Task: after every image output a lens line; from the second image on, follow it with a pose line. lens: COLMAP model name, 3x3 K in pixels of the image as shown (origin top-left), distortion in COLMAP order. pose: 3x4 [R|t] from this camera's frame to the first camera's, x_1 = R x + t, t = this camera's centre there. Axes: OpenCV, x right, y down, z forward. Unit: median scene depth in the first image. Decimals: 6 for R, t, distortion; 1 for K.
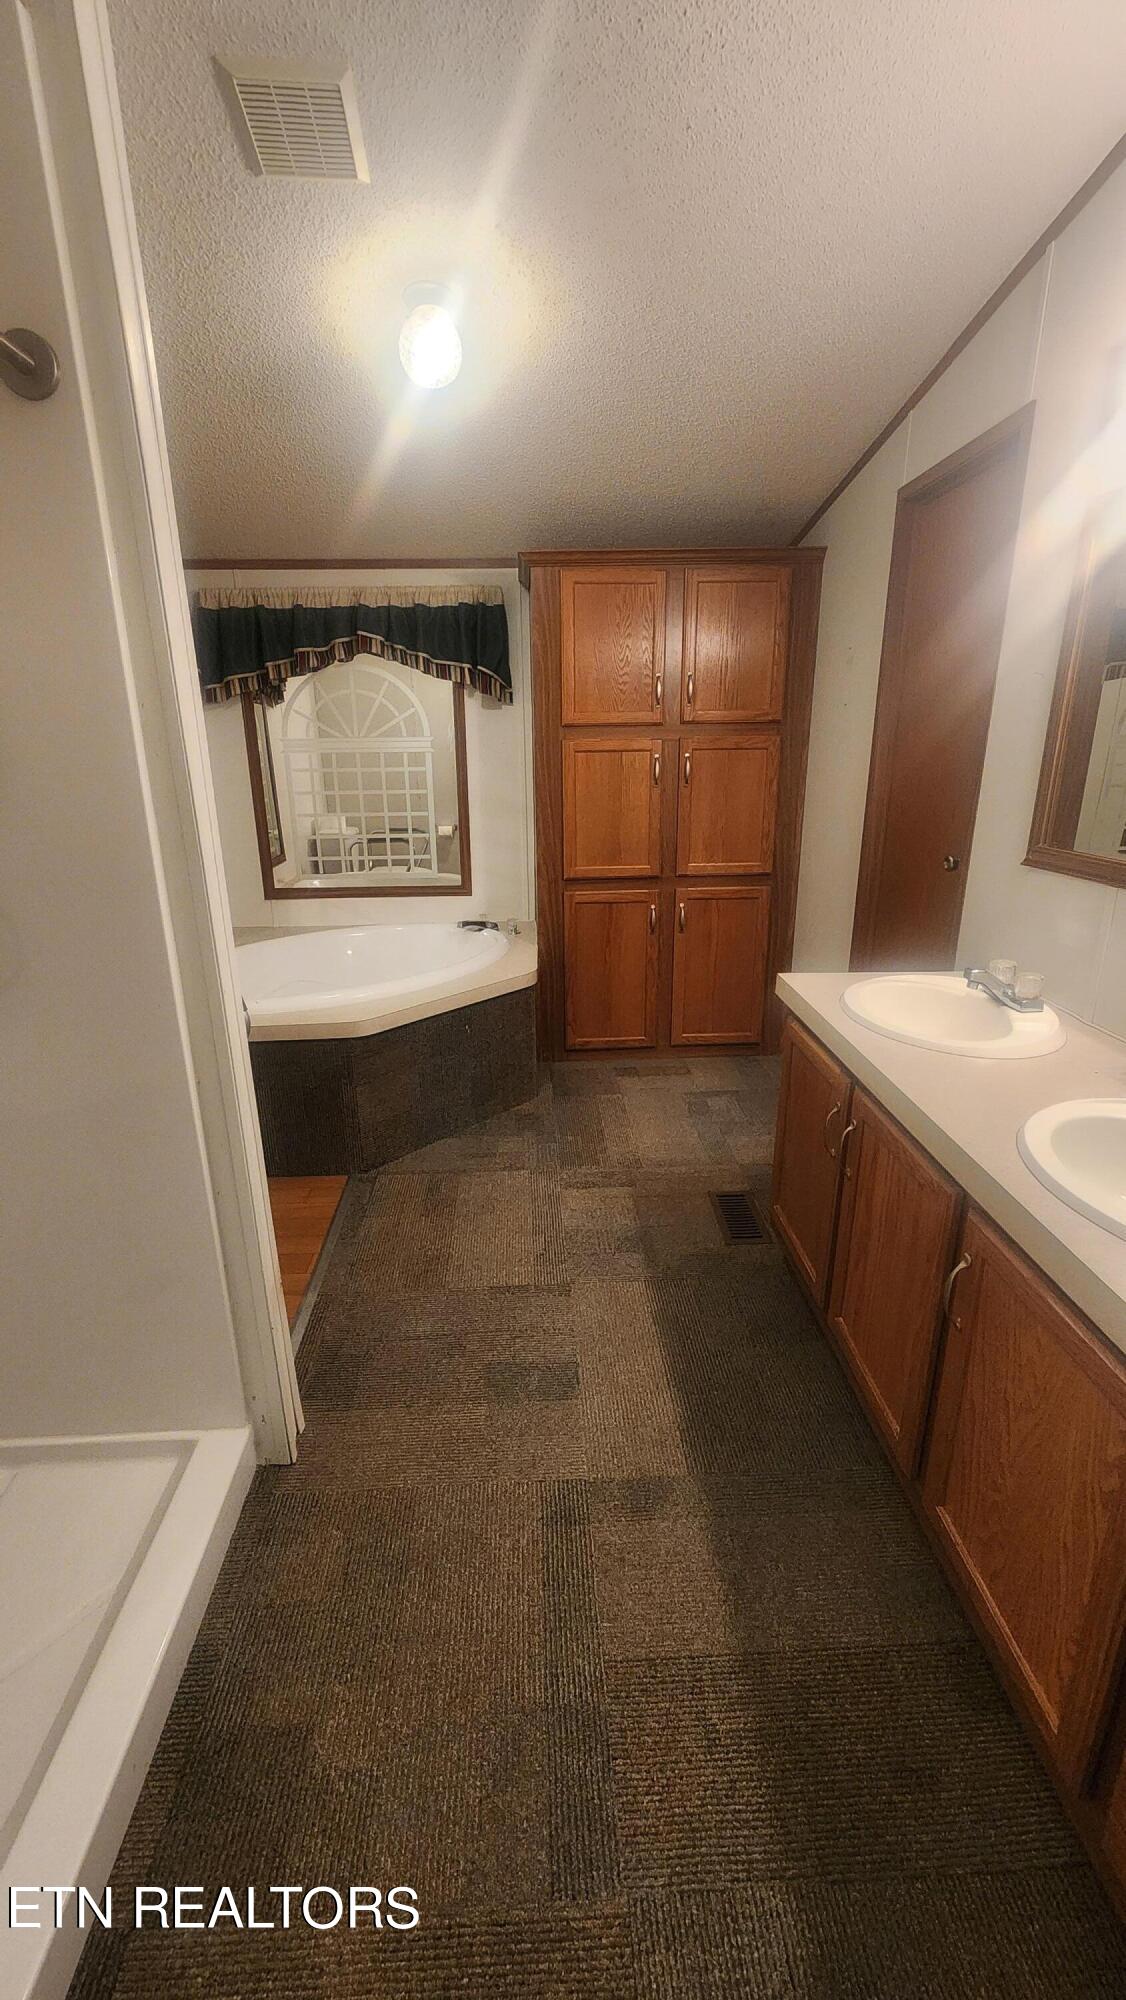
lens RADIAL K [[821.4, 0, 565.3], [0, 821.4, 1001.2], [0, 0, 1]] dist [0.000999, -0.000022]
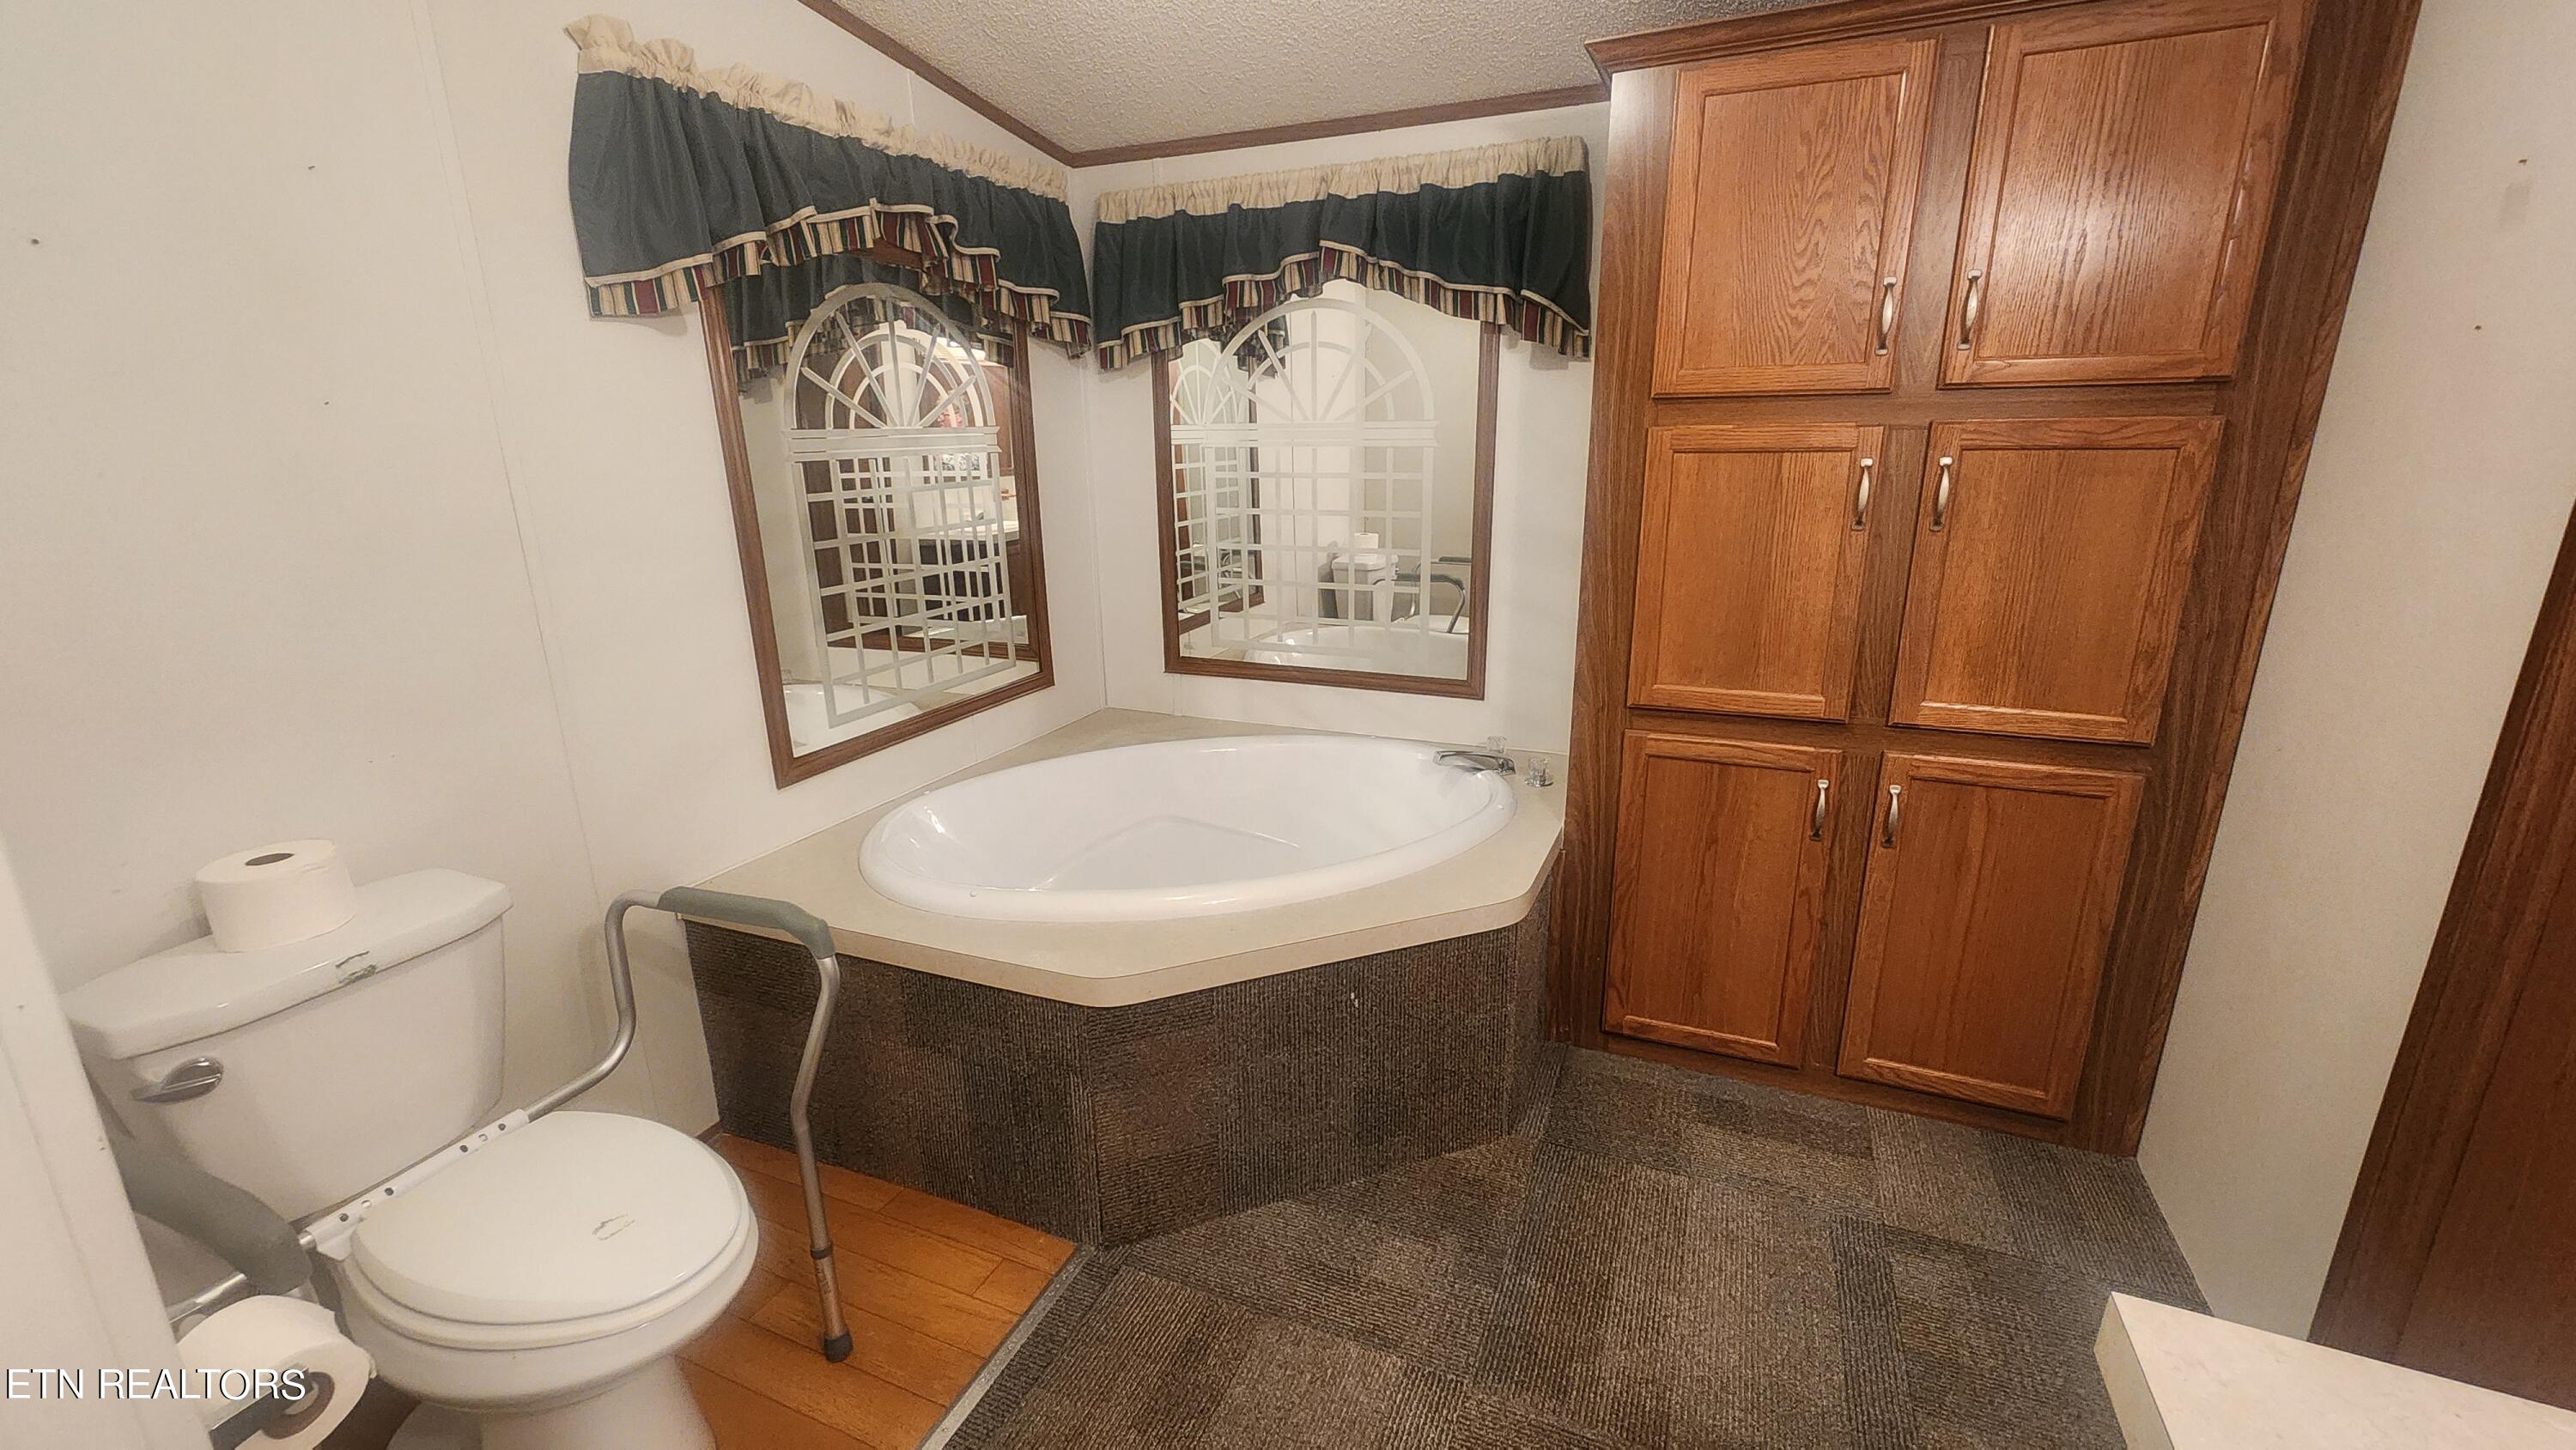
lens RADIAL K [[1057.9, 0, 1283.6], [0, 1057.9, 725.3], [0, 0, 1]] dist [0.000999, -0.000022]
pose [[0.899396, 0.119155, -0.420582, 0.080048], [-0.132141, 0.991229, -0.001753, -0.106267], [0.416684, 0.057153, 0.907253, 0.330574]]
